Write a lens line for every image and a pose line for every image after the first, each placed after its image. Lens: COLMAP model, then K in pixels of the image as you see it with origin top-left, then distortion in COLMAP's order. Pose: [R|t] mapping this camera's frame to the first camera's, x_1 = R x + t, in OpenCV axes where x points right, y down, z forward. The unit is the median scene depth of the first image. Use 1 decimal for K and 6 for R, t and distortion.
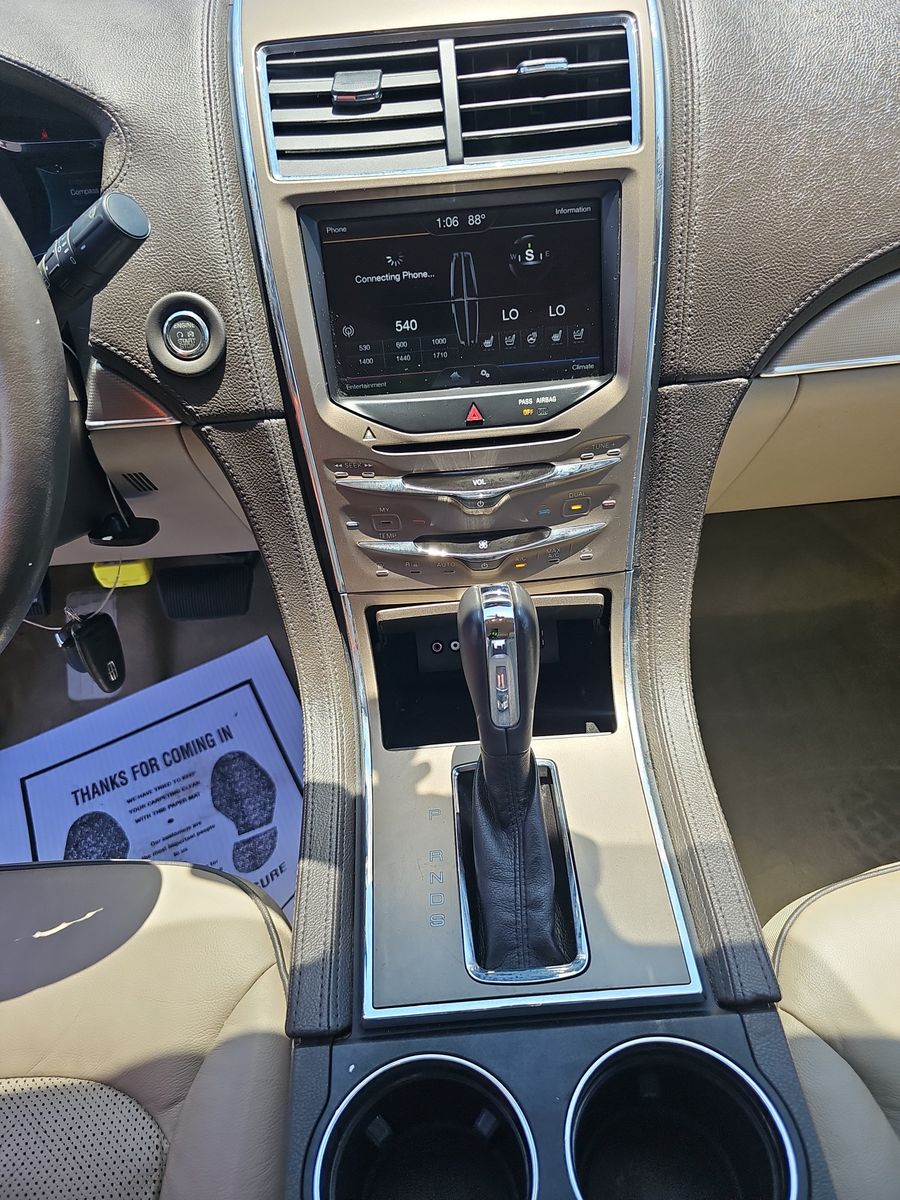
lens RADIAL K [[881.5, 0, 450.8], [0, 881.5, 628.7], [0, 0, 1]] dist [0.054672, -0.080920]
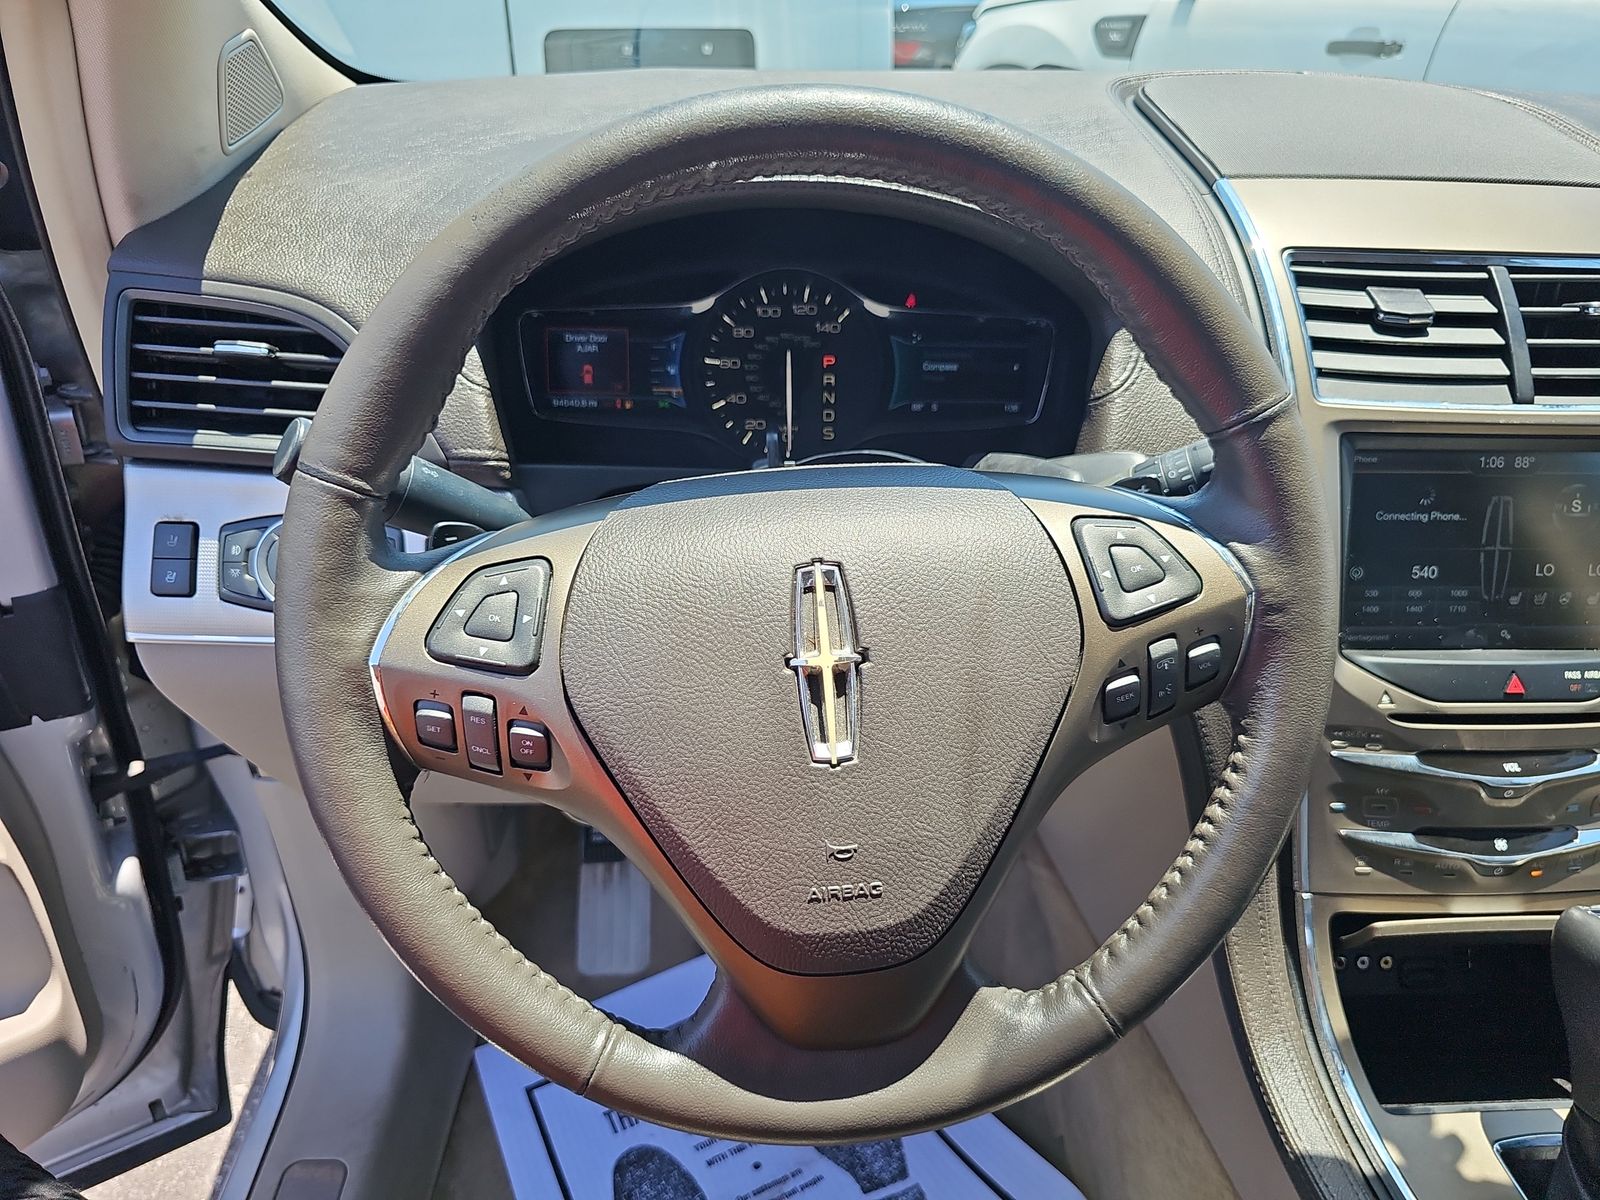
lens RADIAL K [[1175.3, 0, 834.4], [0, 1175.3, 640.0], [0, 0, 1]] dist [0.054672, -0.080920]
pose [[0.994532, 0.080110, 0.067000, -0.667986], [-0.065986, 0.979287, -0.191424, -0.034117], [-0.080947, 0.185956, 0.979218, -0.020821]]
